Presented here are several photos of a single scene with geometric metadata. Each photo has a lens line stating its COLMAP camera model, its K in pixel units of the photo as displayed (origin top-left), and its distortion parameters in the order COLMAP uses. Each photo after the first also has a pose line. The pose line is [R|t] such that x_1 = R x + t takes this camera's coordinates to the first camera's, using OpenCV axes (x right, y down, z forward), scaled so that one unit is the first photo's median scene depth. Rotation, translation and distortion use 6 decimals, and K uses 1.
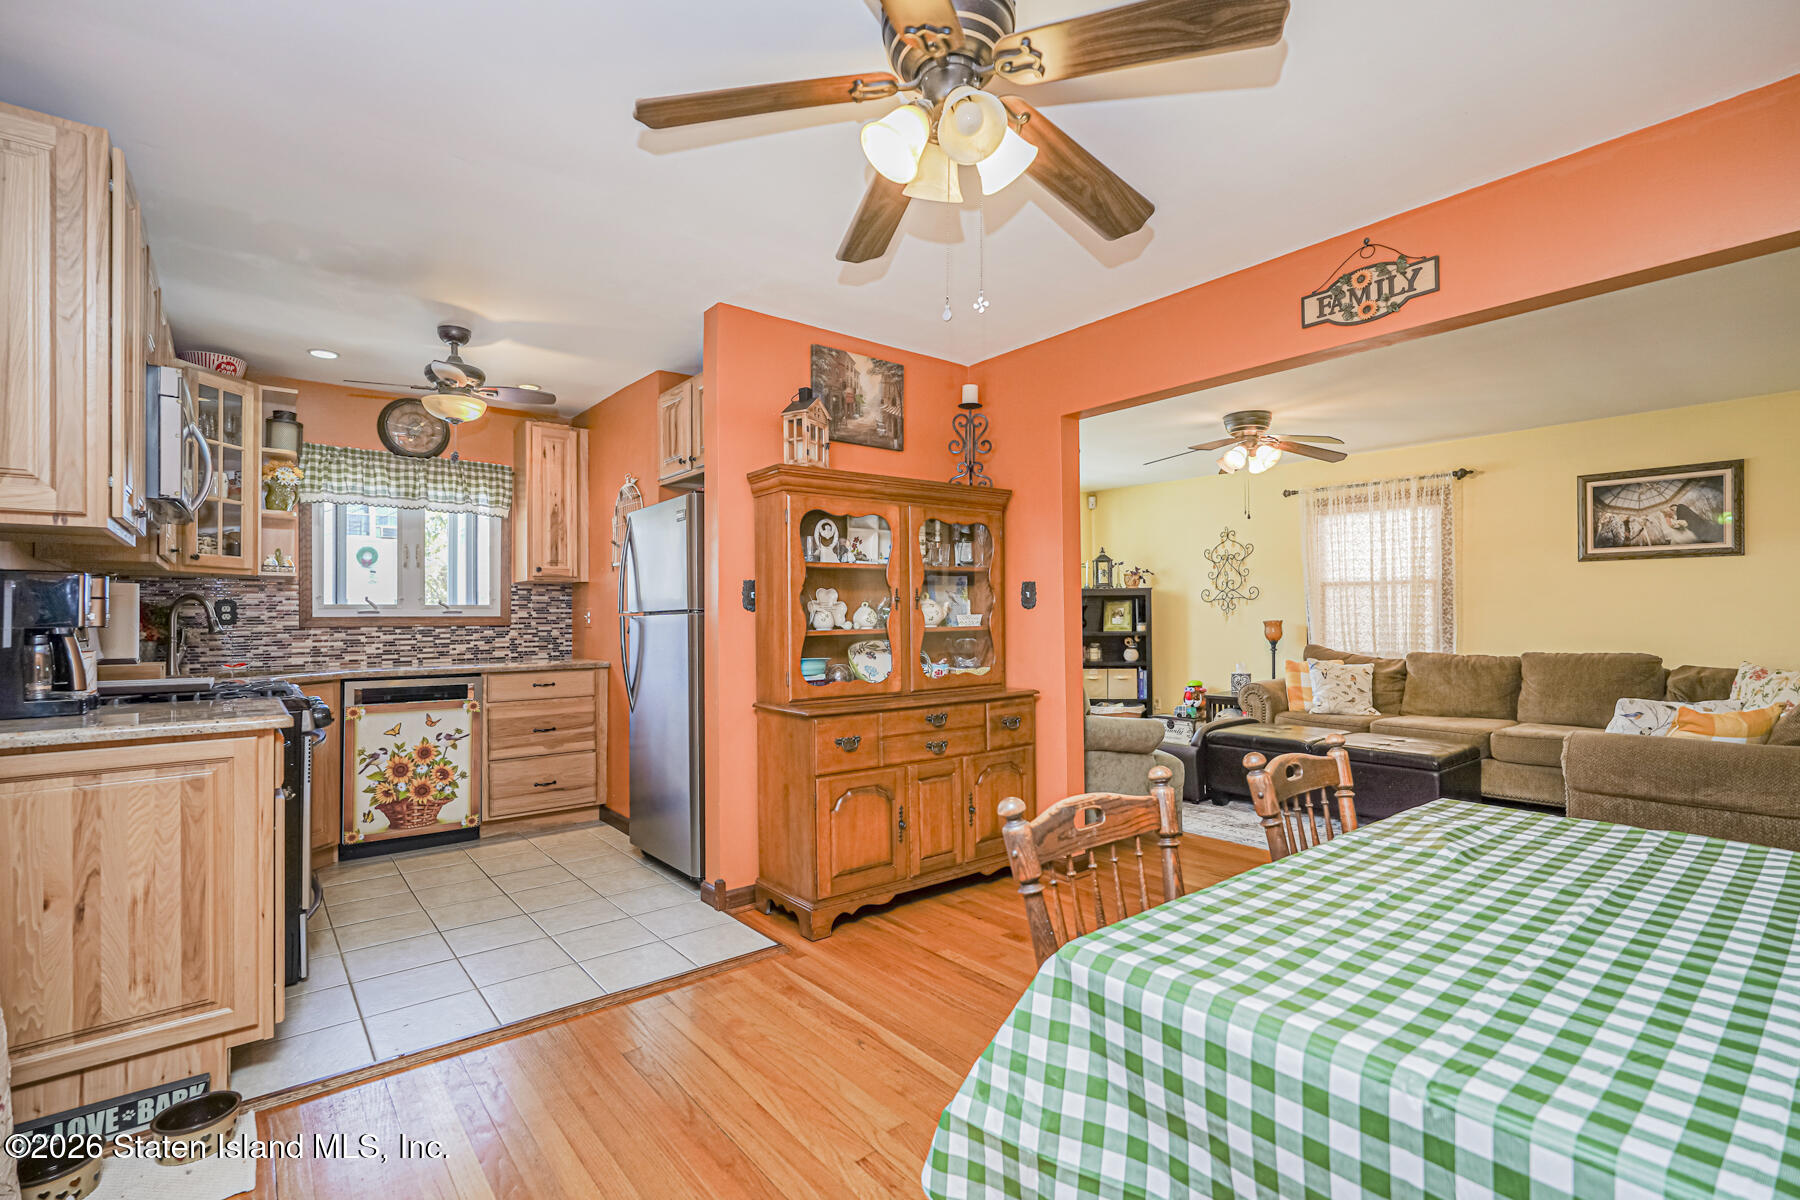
lens RADIAL K [[816.9, 0, 899.2], [0, 816.9, 604.5], [0, 0, 1]] dist [-0.015860, 0.008844]
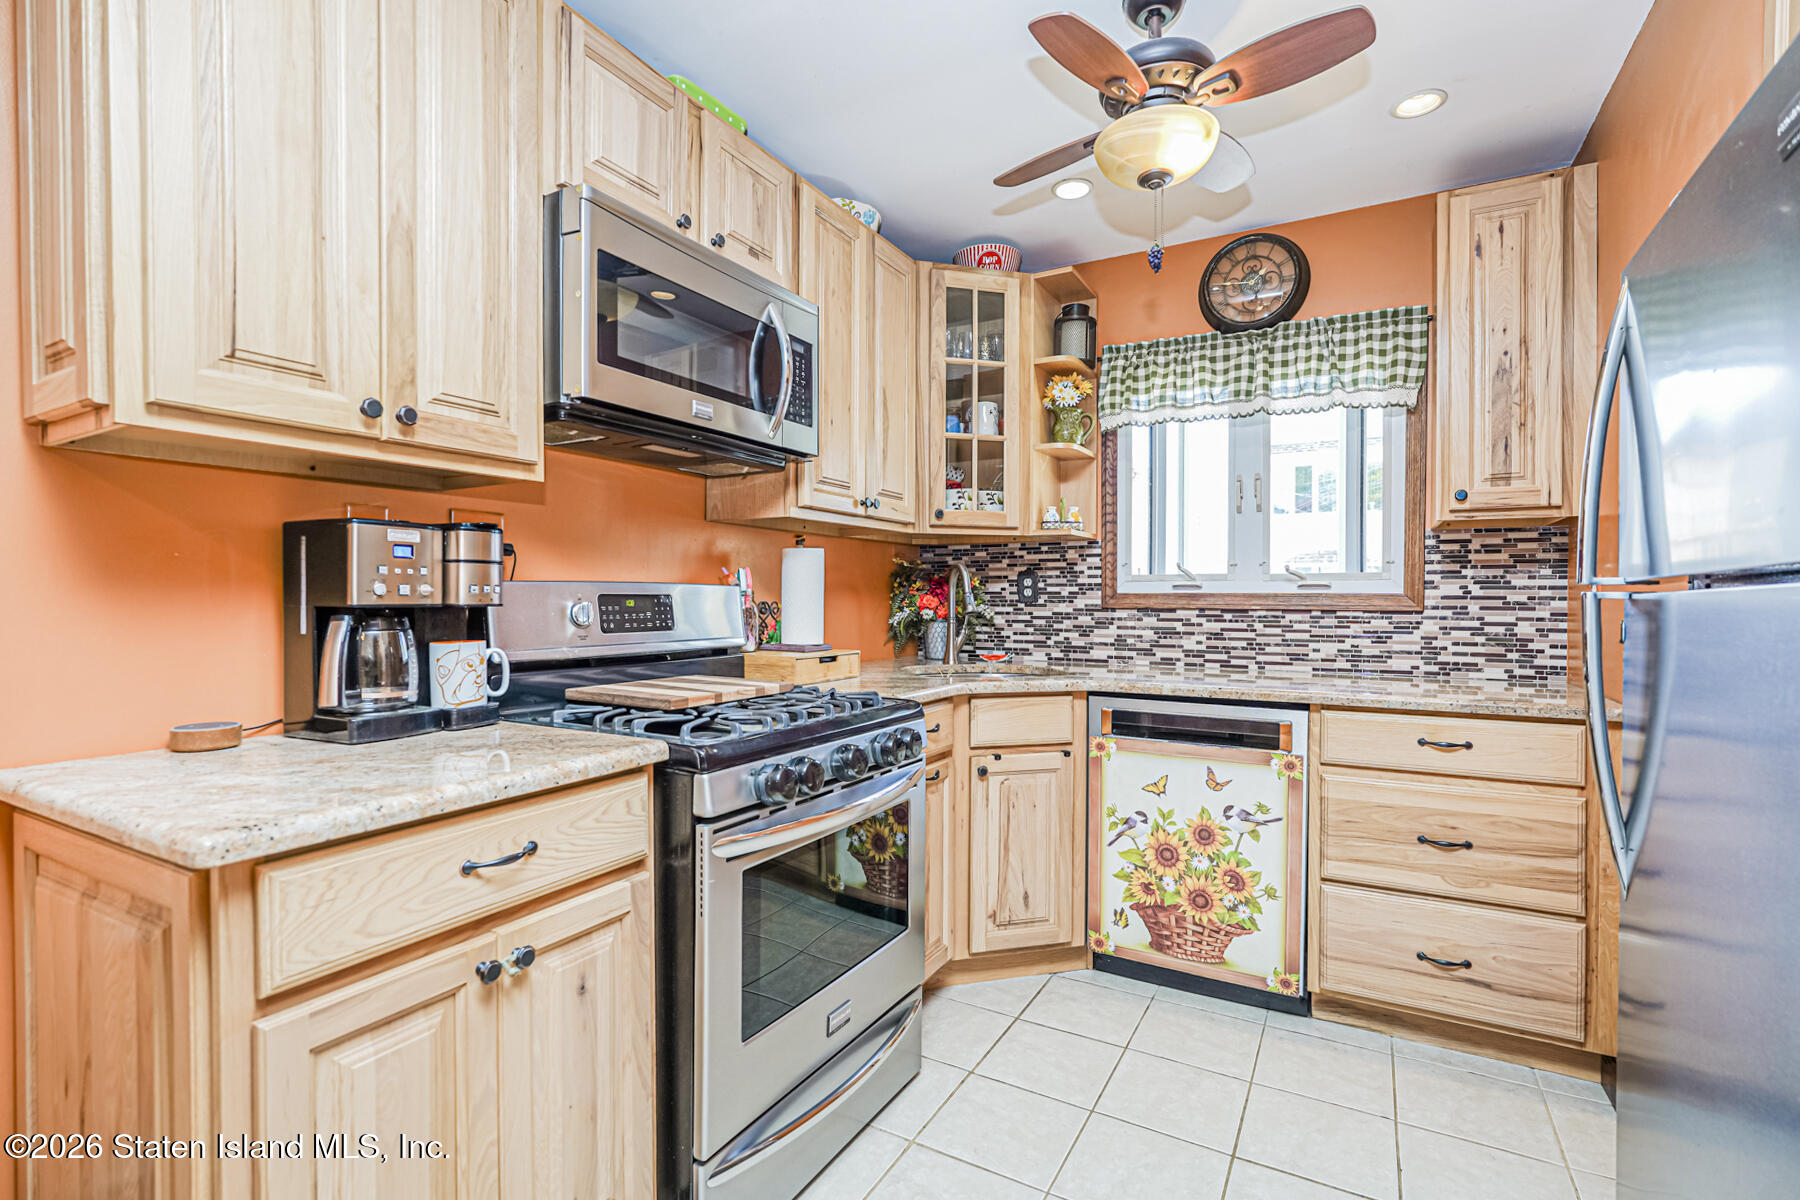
lens RADIAL K [[816.9, 0, 900.3], [0, 816.9, 605.5], [0, 0, 1]] dist [-0.015860, 0.008844]
pose [[0.363085, 0.017424, -0.931593, -0.132425], [0.008907, 0.999715, 0.022170, 0.008828], [0.931714, -0.016347, 0.362826, 0.580472]]
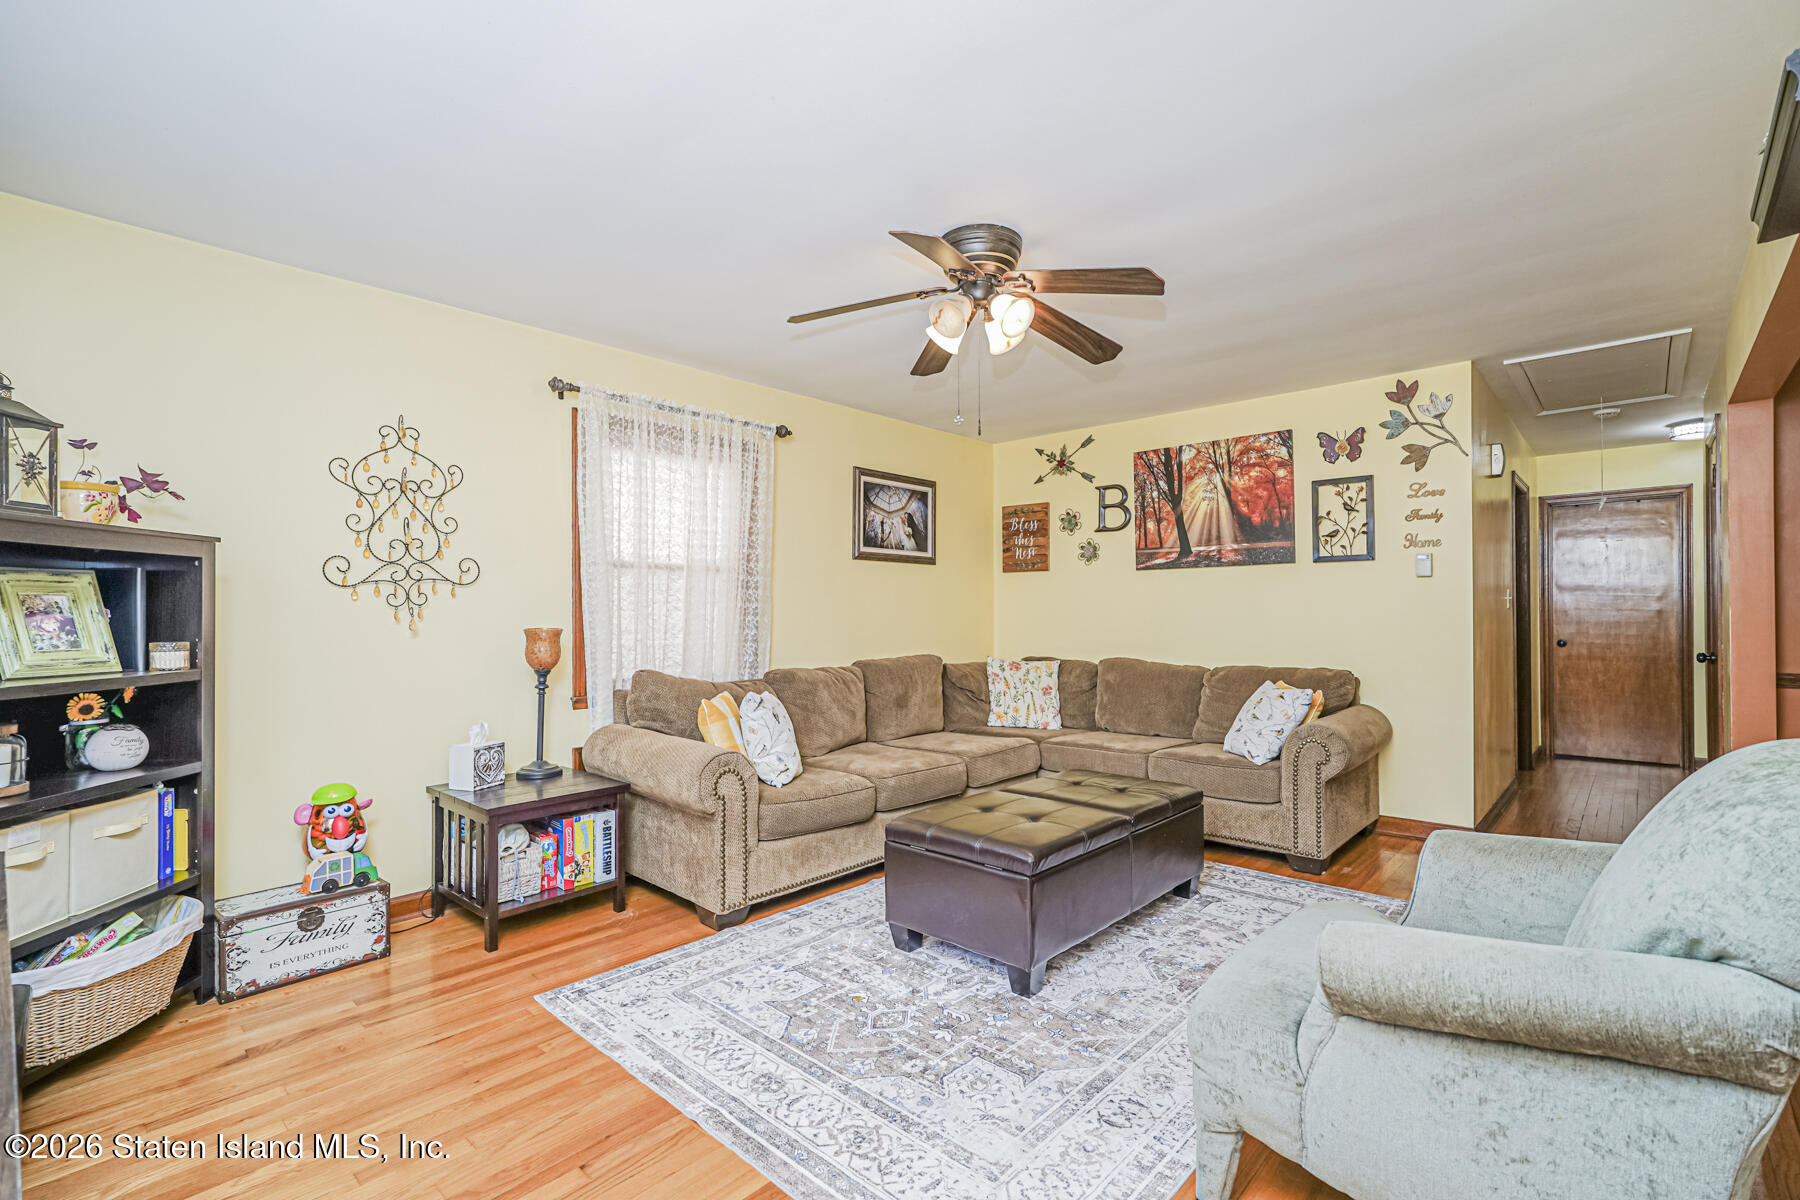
lens RADIAL K [[816.9, 0, 905.2], [0, 816.9, 605.8], [0, 0, 1]] dist [-0.015860, 0.008844]
pose [[-0.143234, 0.013256, 0.989600, -0.114365], [-0.010783, 0.999830, -0.014953, 0.017409], [-0.989630, -0.012813, -0.143066, 1.382357]]
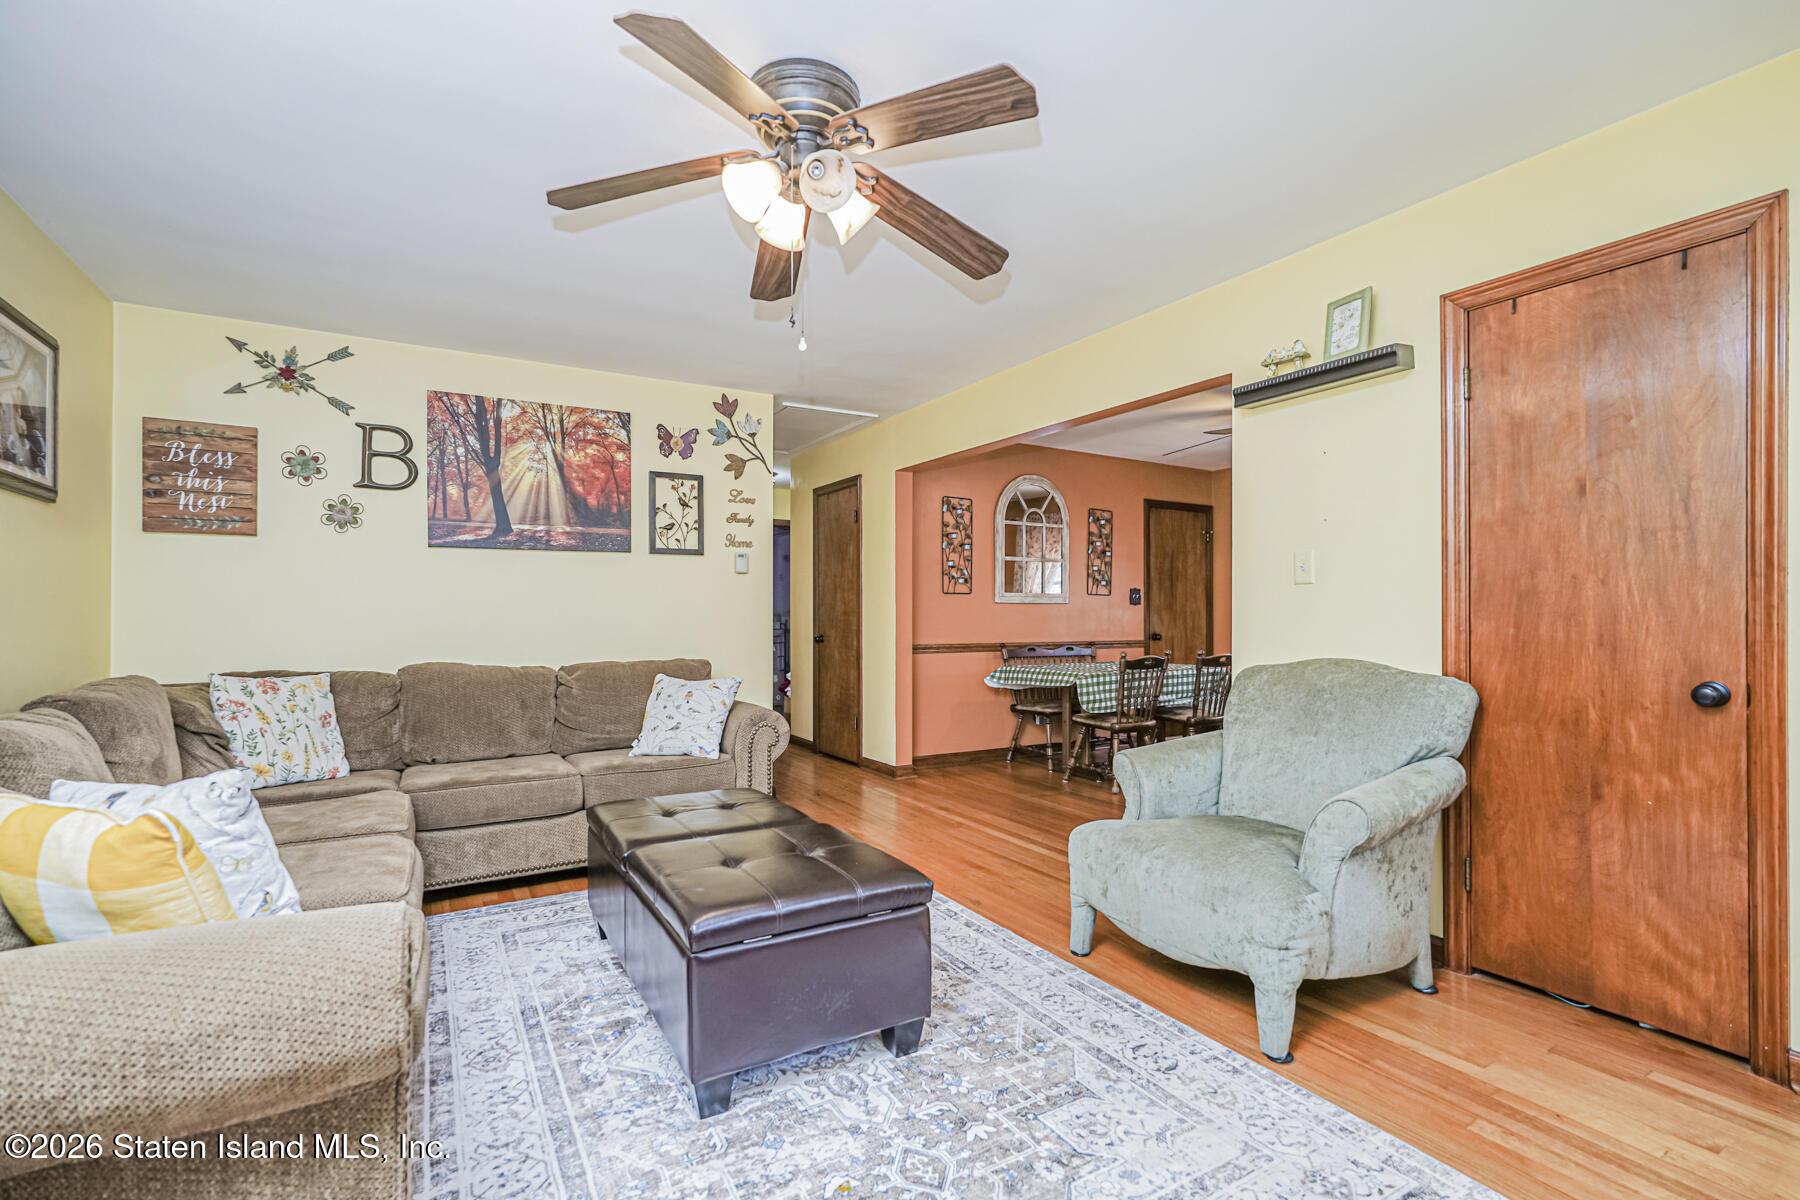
lens RADIAL K [[816.9, 0, 895.3], [0, 816.9, 609.3], [0, 0, 1]] dist [-0.015860, 0.008844]
pose [[-0.988634, 0.007661, 0.150149, 0.402931], [0.004379, 0.999745, -0.022174, 0.036192], [-0.150280, -0.021264, -0.988415, 1.702156]]
